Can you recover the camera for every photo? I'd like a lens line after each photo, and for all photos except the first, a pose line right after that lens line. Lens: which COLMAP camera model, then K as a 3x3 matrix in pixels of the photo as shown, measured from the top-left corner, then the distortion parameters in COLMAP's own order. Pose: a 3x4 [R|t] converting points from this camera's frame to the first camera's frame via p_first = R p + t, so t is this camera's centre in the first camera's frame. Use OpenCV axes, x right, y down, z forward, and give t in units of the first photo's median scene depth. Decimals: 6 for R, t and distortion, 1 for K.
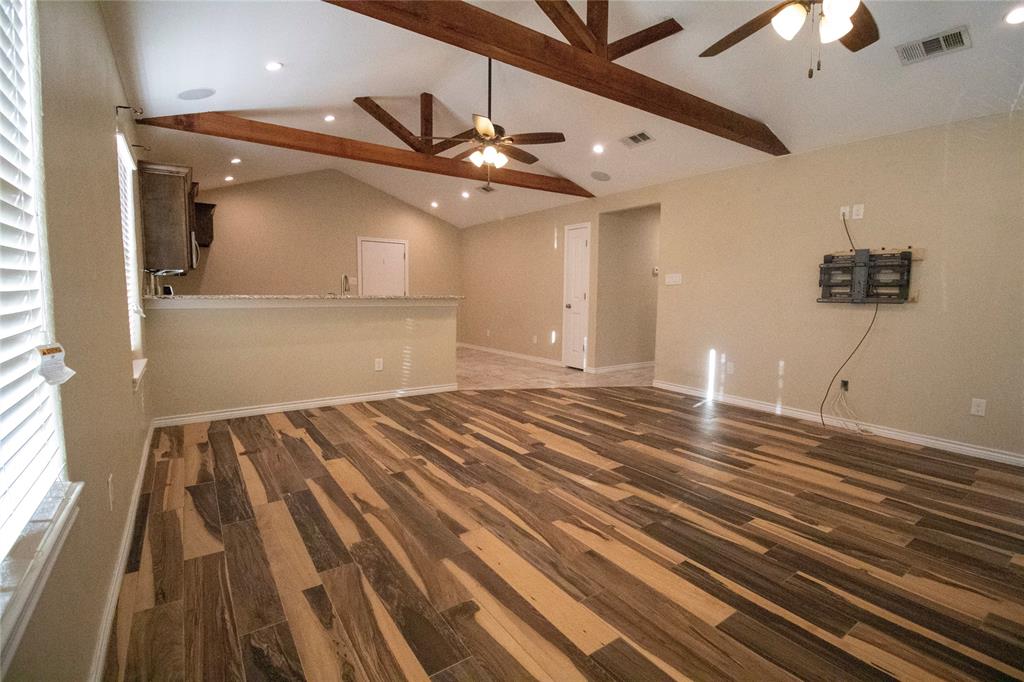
lens RADIAL K [[475.3, 0, 520.1], [0, 475.3, 335.4], [0, 0, 1]] dist [-0.001984, -0.009832]
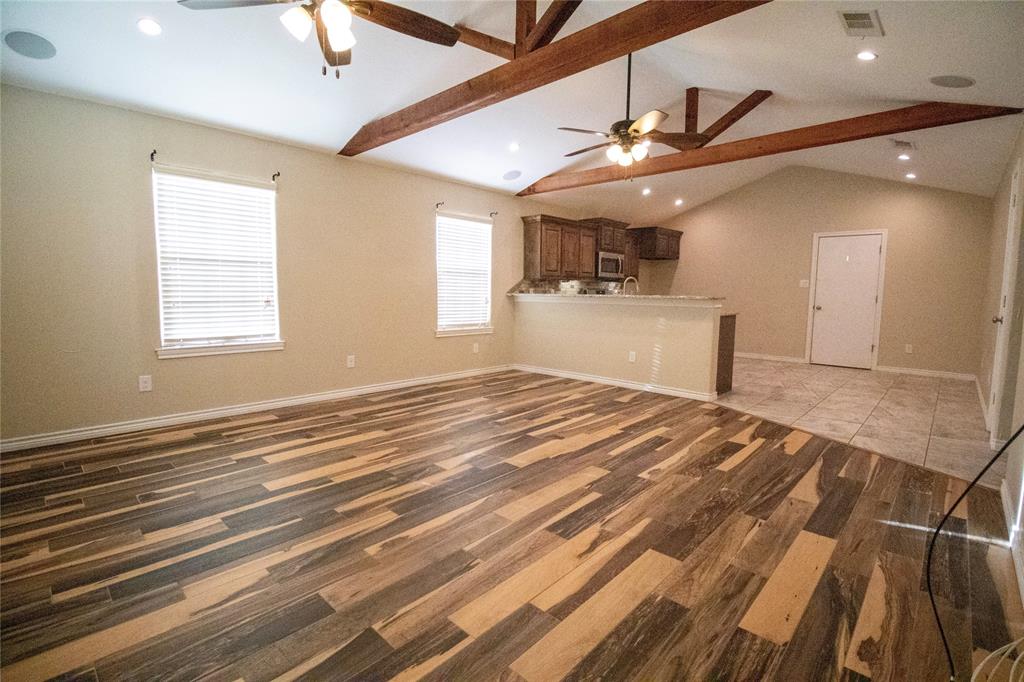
lens RADIAL K [[475.3, 0, 520.1], [0, 475.3, 335.4], [0, 0, 1]] dist [-0.001984, -0.009832]
pose [[0.200892, 0.081682, -0.976202, 1.097003], [-0.098606, 0.993143, 0.062807, -0.048825], [0.974638, 0.083642, 0.207569, 0.756897]]
